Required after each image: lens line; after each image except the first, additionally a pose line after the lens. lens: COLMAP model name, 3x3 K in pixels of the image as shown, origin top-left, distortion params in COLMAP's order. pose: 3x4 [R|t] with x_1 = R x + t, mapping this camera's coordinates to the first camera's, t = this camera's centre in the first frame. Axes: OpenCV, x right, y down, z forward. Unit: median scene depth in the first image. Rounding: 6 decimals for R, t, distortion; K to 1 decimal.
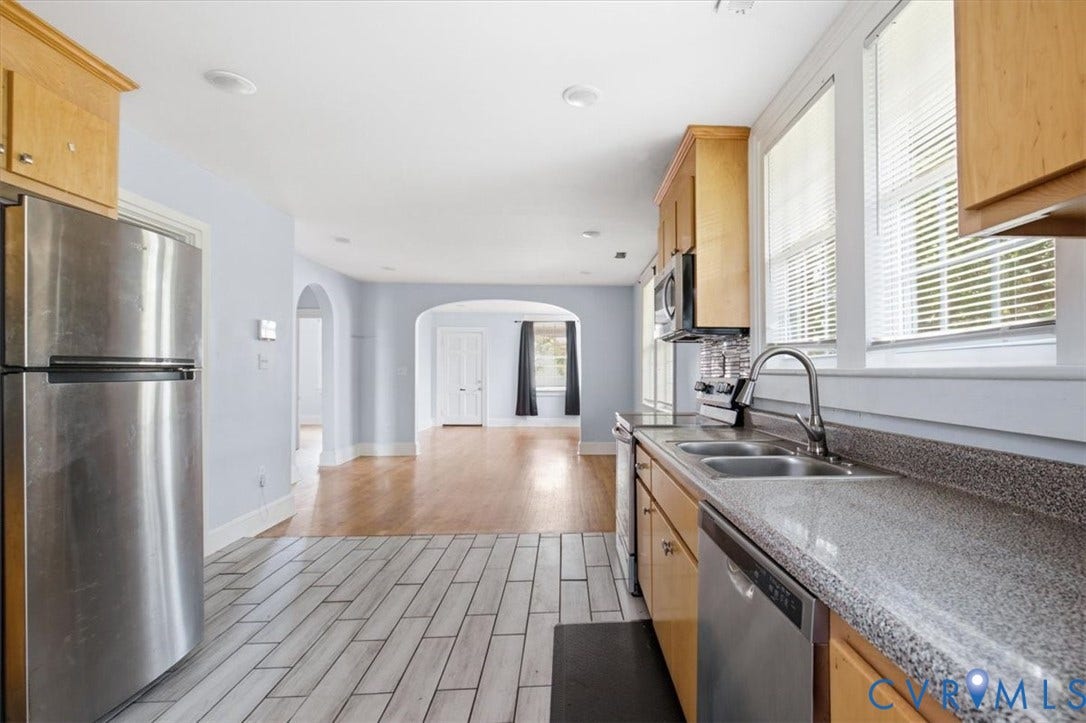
lens RADIAL K [[525.5, 0, 609.3], [0, 525.5, 371.6], [0, 0, 1]] dist [-0.007467, 0.001300]
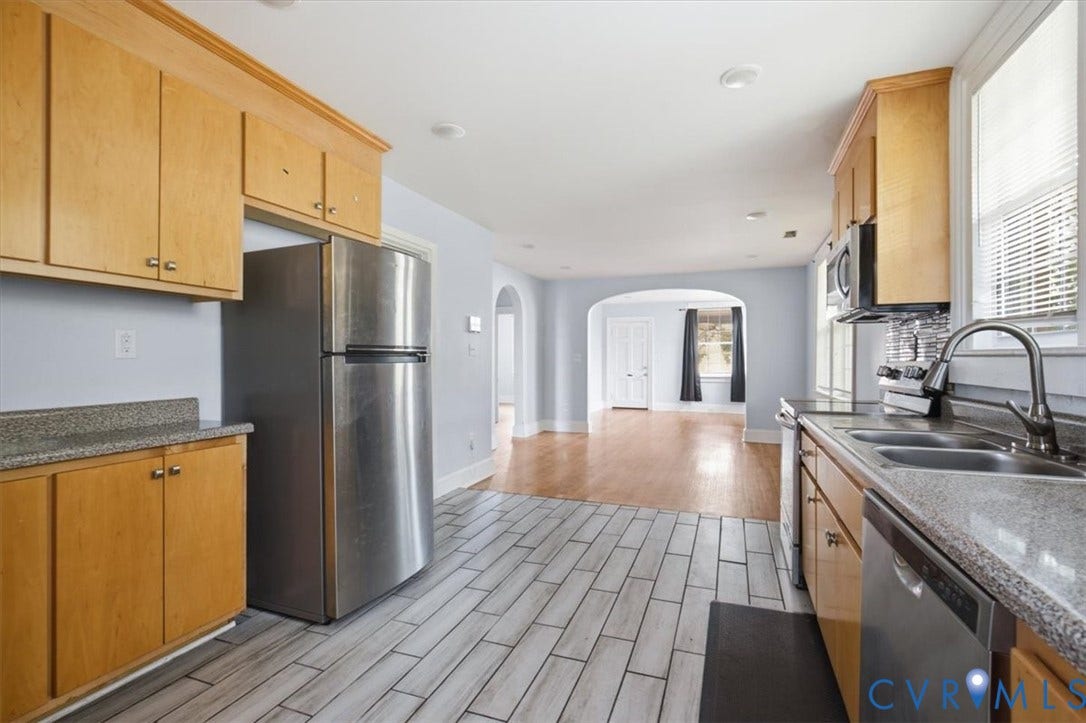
lens RADIAL K [[502.1, 0, 547.7], [0, 502.1, 366.1], [0, 0, 1]] dist [-0.004177, -0.001532]
pose [[0.905958, 0.003124, -0.423356, 0.013923], [0.002840, 0.999905, 0.013456, 0.005644], [0.423358, -0.013393, 0.905864, -0.013517]]
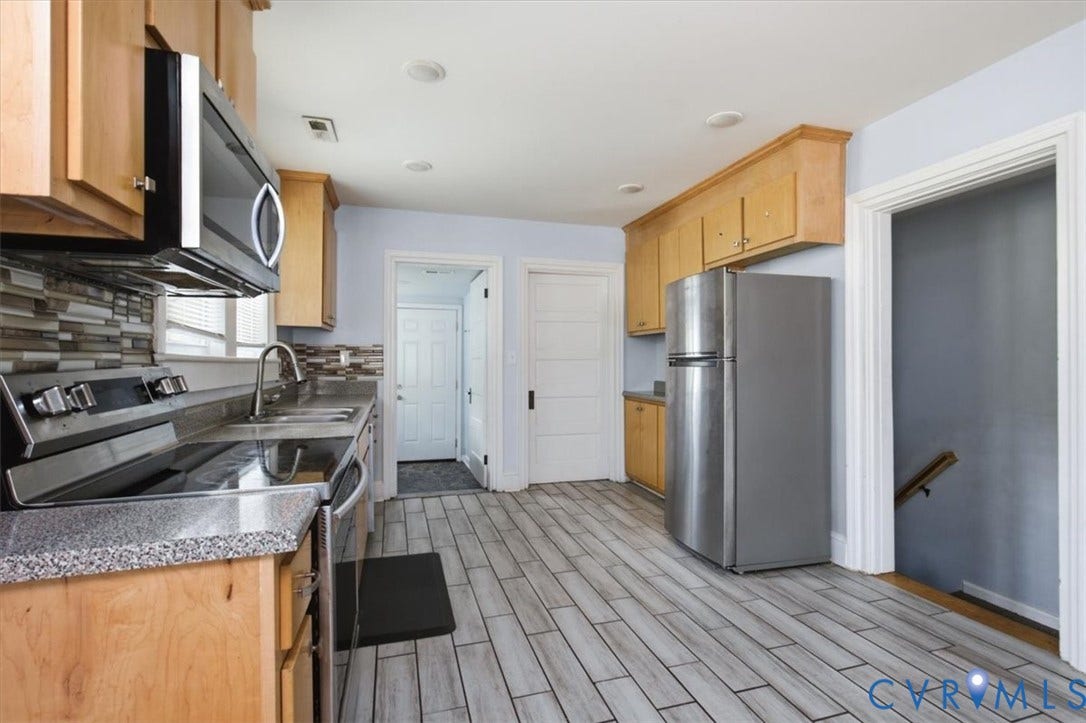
lens RADIAL K [[502.1, 0, 543.2], [0, 502.1, 359.0], [0, 0, 1]] dist [-0.004177, -0.001532]
pose [[-0.979239, -0.002805, -0.202688, -0.051679], [-0.001440, 0.999975, -0.006881, 0.003312], [0.202702, -0.006446, -0.979219, 1.355406]]
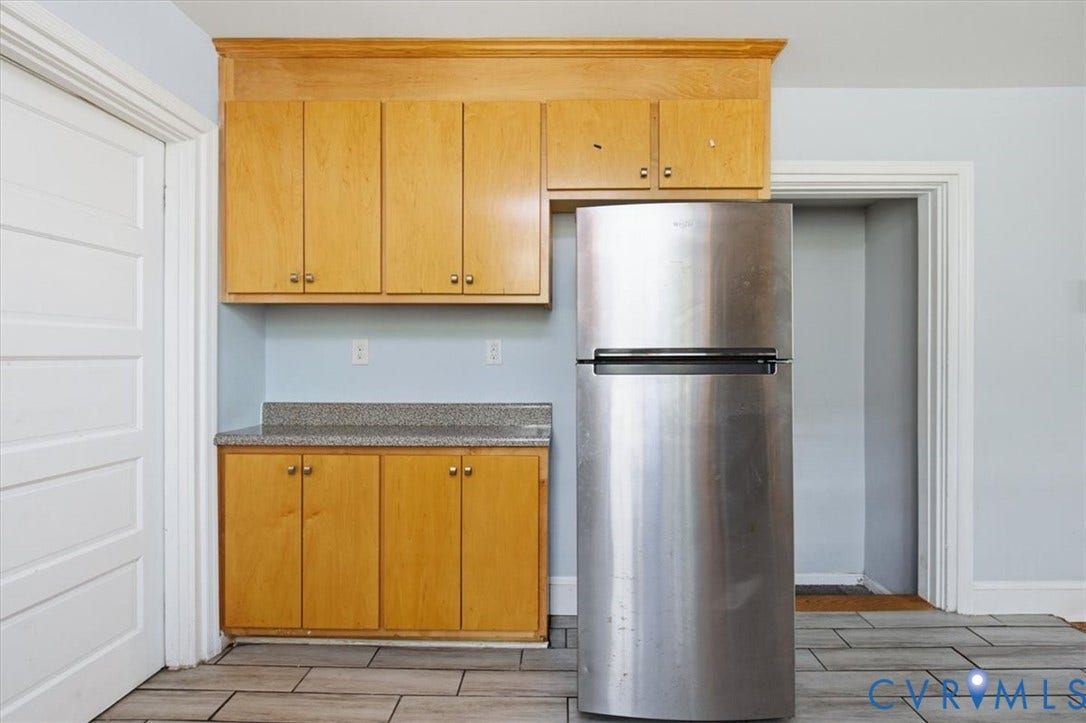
lens RADIAL K [[502.1, 0, 545.8], [0, 502.1, 362.9], [0, 0, 1]] dist [-0.004177, -0.001532]
pose [[-0.094365, 0.002101, -0.995535, -0.014427], [-0.000809, 0.999997, 0.002187, -0.001563], [0.995537, 0.001012, -0.094363, 0.452471]]
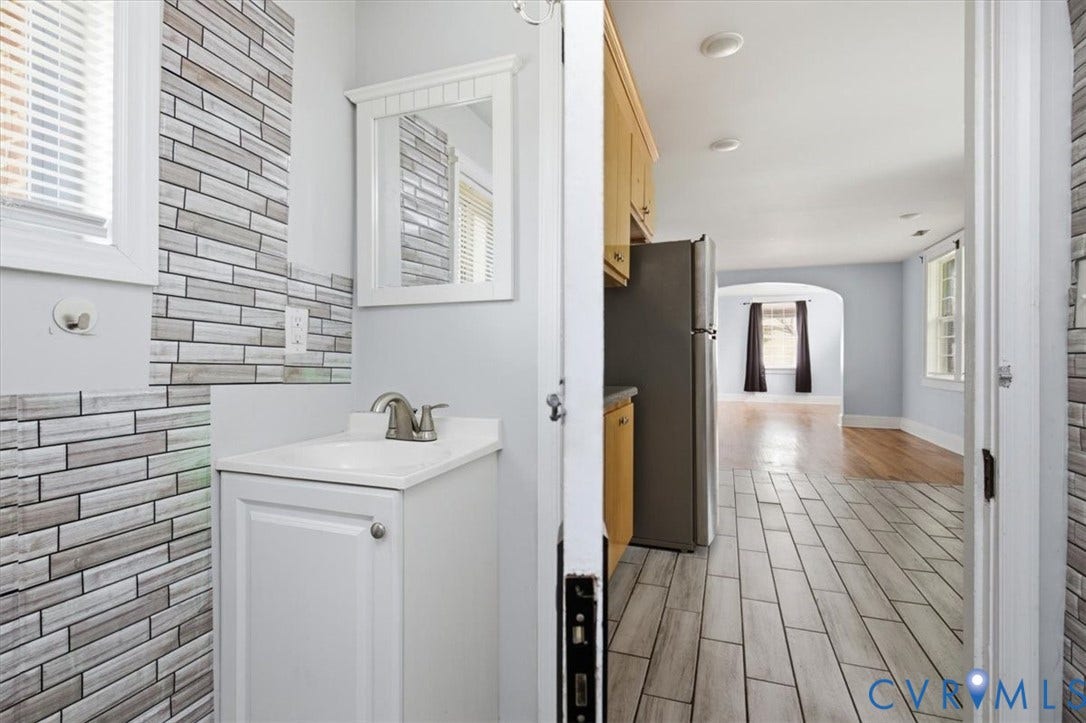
lens RADIAL K [[502.1, 0, 539.8], [0, 502.1, 358.9], [0, 0, 1]] dist [-0.004177, -0.001532]
pose [[0.904016, 0.000739, -0.427498, -0.397047], [0.001884, 0.999982, 0.005714, 0.036443], [0.427494, -0.005971, 0.903998, -0.374774]]
